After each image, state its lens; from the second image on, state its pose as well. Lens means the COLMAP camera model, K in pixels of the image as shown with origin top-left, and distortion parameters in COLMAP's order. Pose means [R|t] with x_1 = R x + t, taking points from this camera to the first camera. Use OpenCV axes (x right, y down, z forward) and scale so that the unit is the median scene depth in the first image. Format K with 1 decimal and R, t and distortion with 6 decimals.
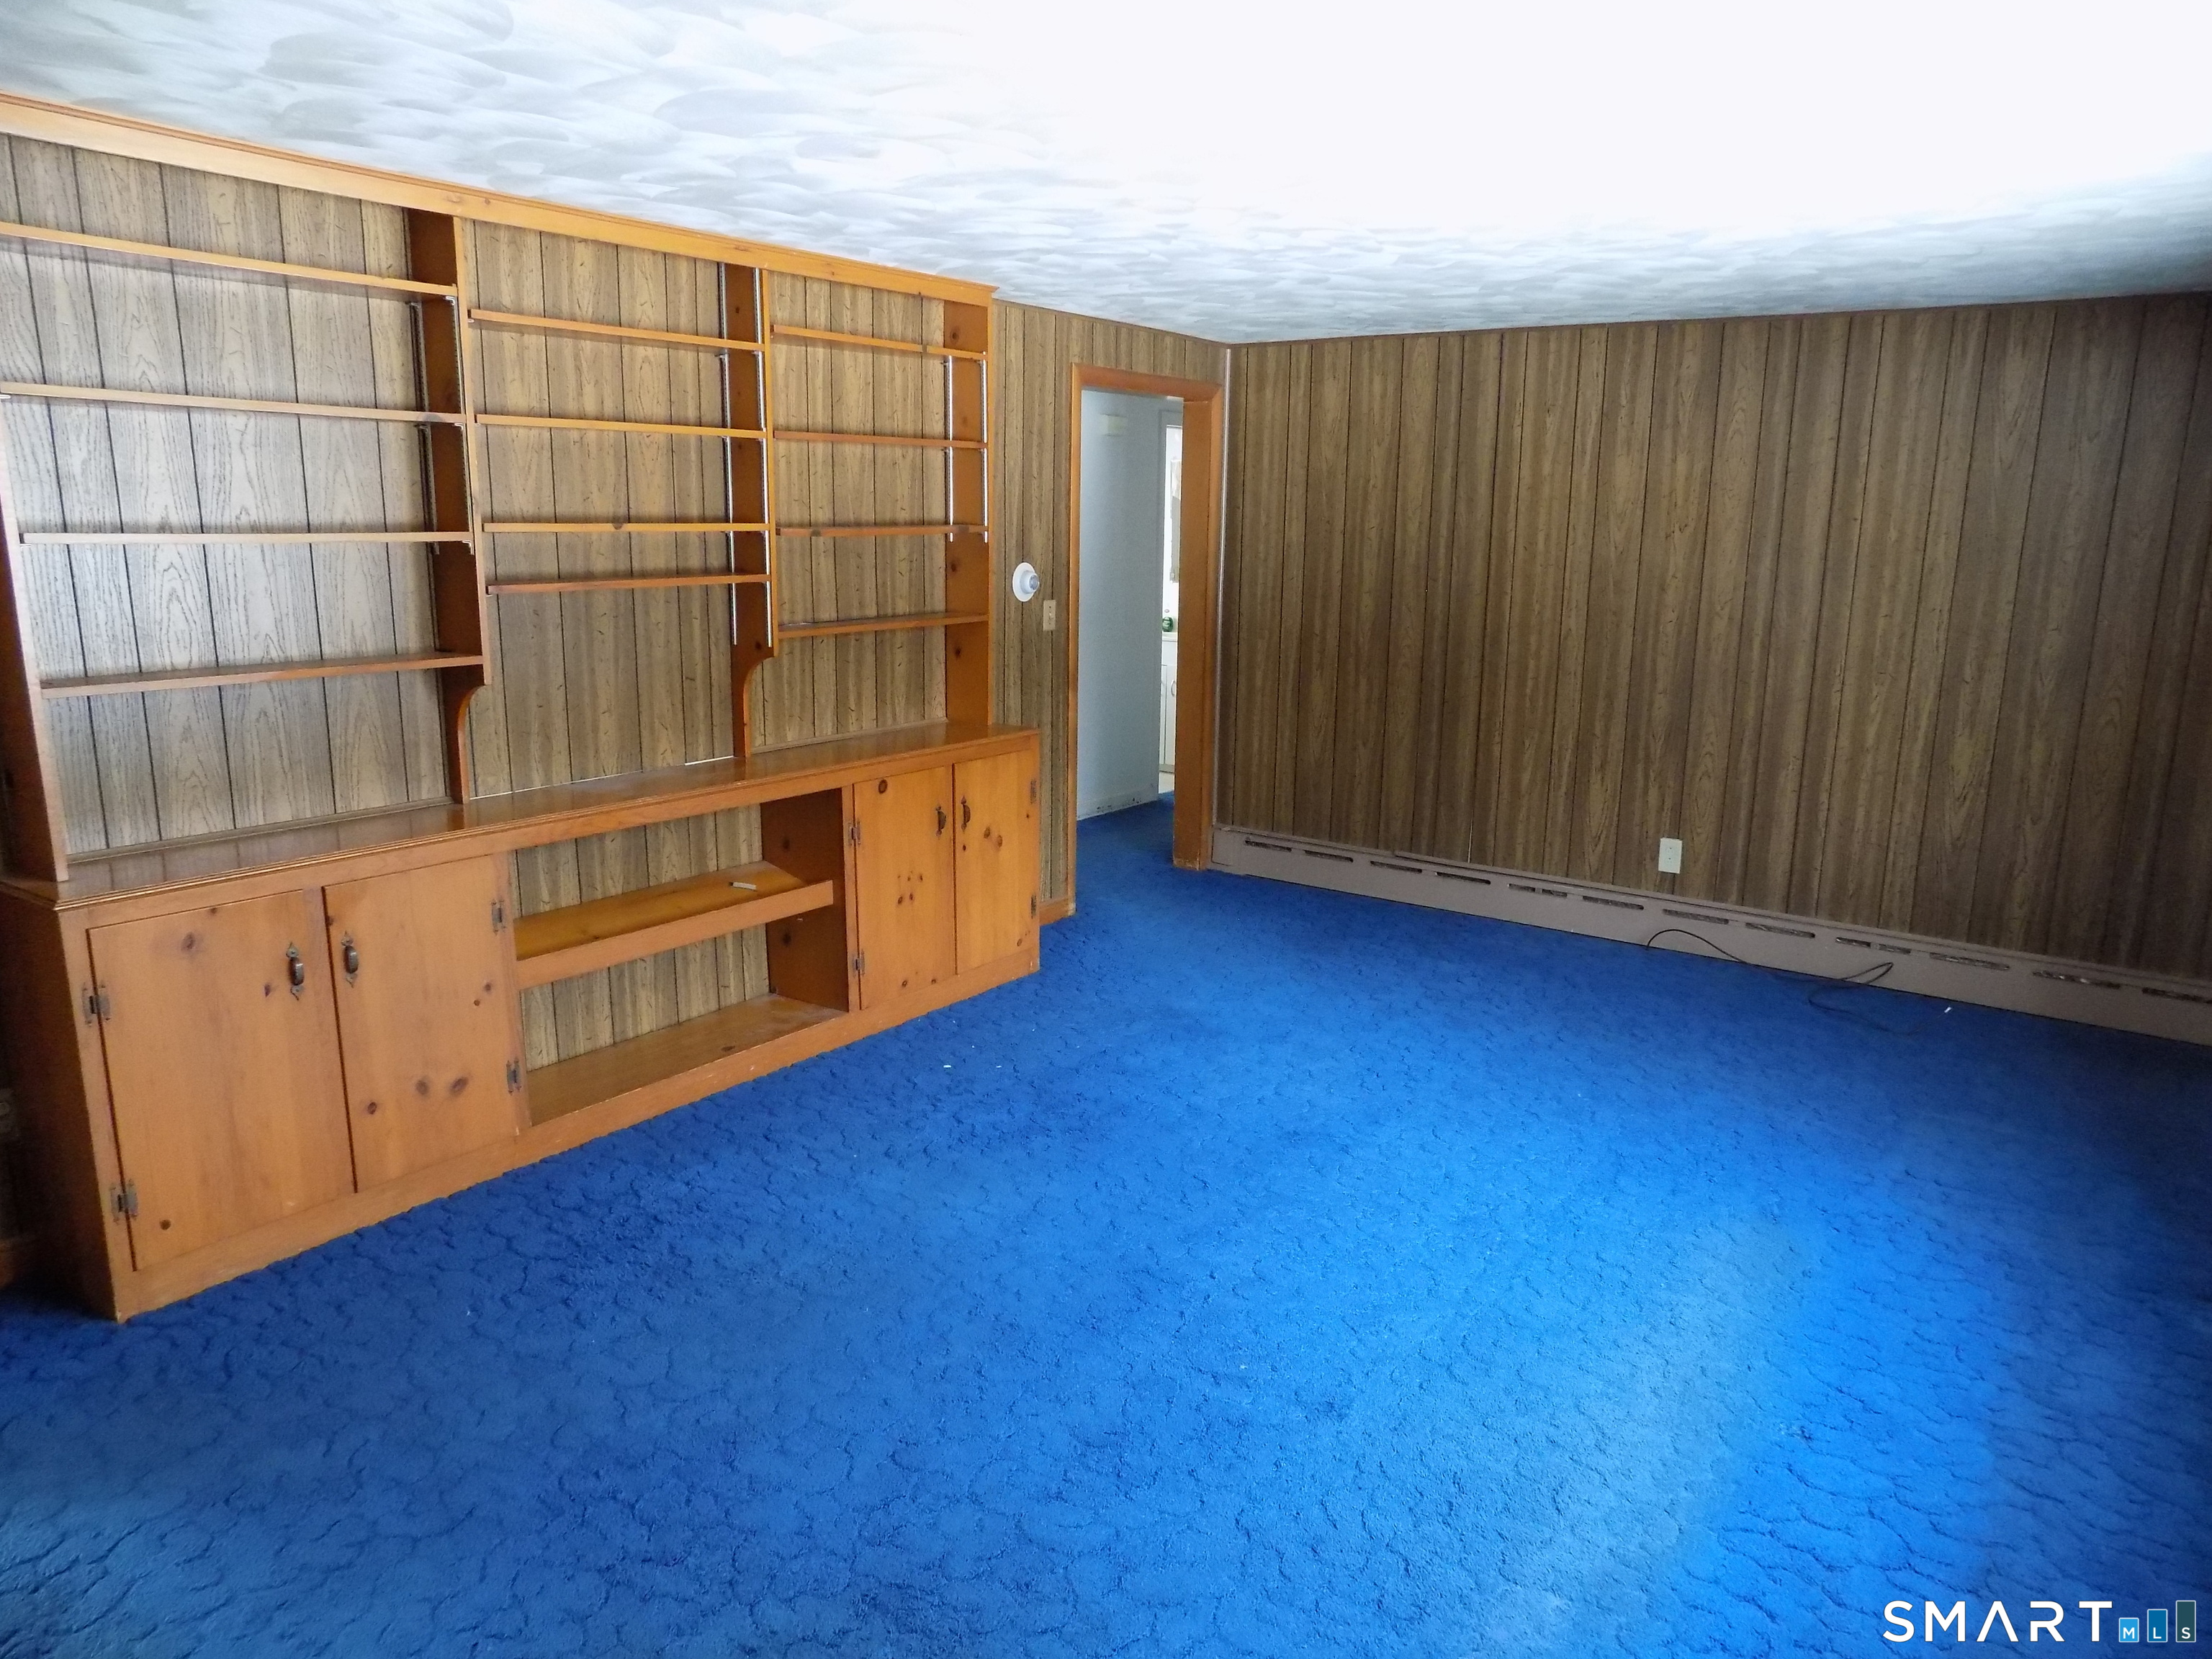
lens RADIAL K [[1501.6, 0, 1113.8], [0, 1501.6, 864.0], [0, 0, 1]] dist [-0.062441, 0.049307]
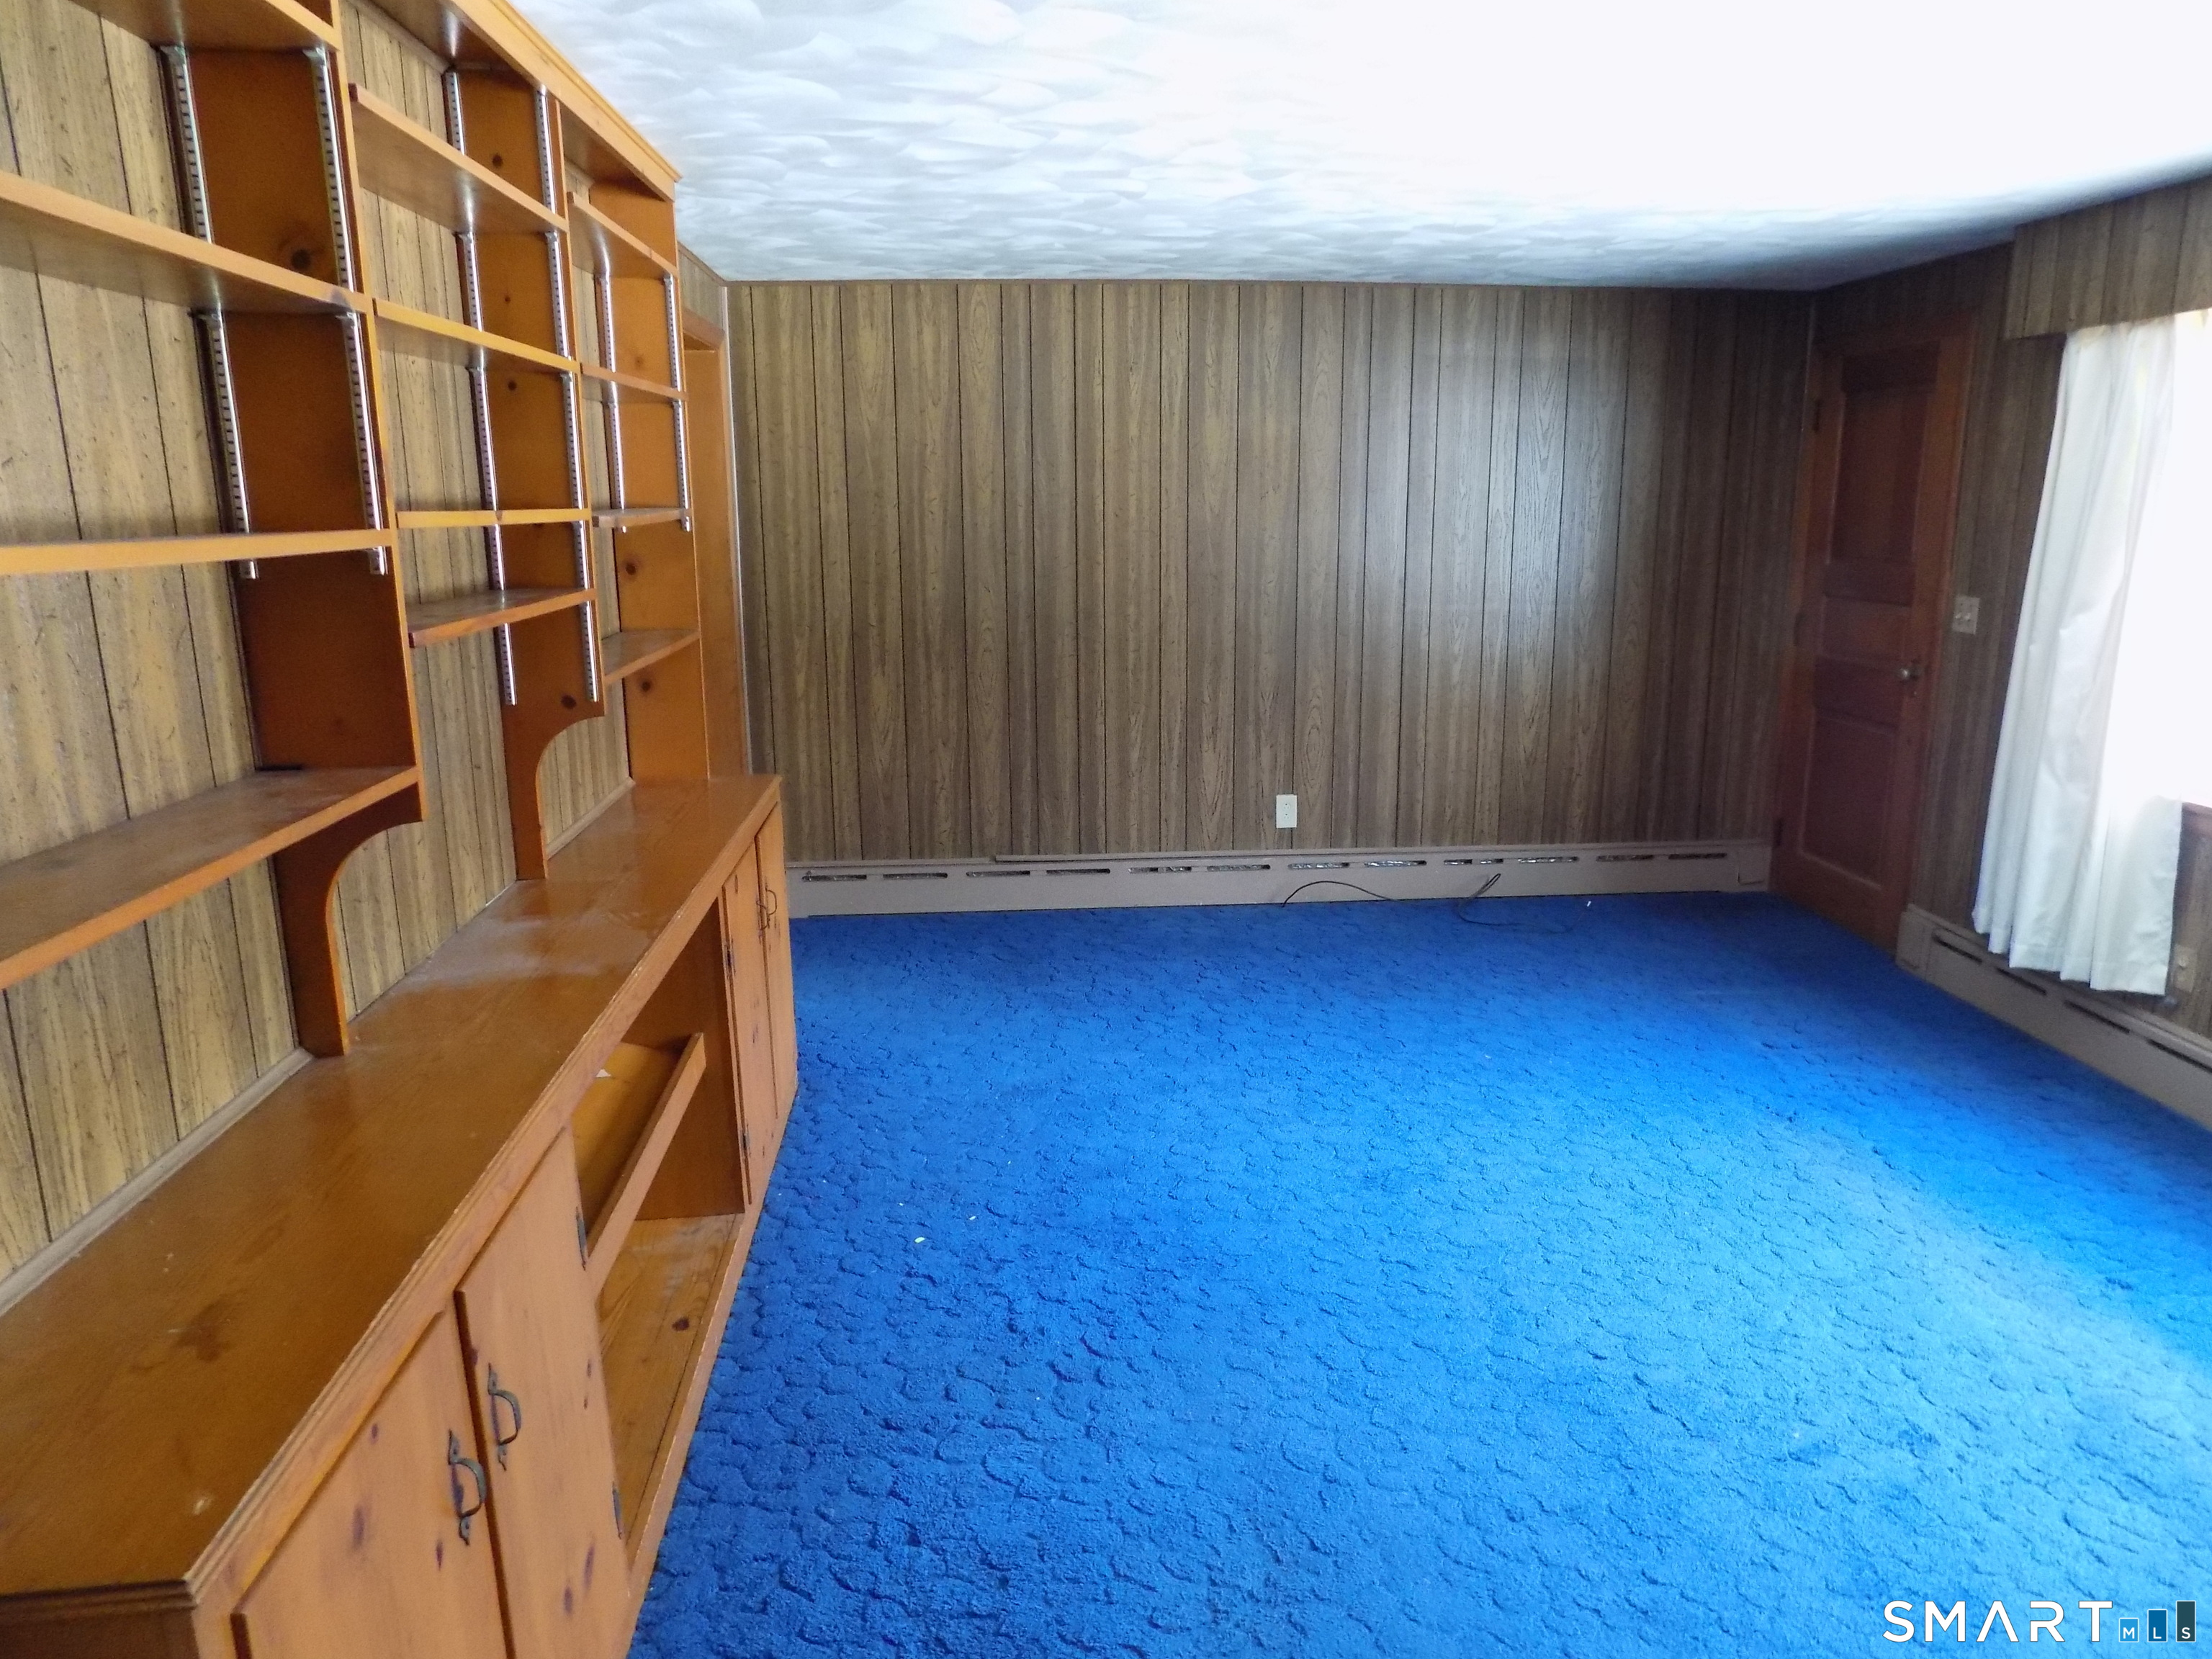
lens RADIAL K [[1501.6, 0, 1111.9], [0, 1501.6, 852.6], [0, 0, 1]] dist [-0.062441, 0.049307]
pose [[0.762333, -0.171898, 0.623939, -0.411454], [0.167156, 0.983667, 0.066773, -0.075664], [-0.625226, 0.053392, 0.778616, 0.318337]]
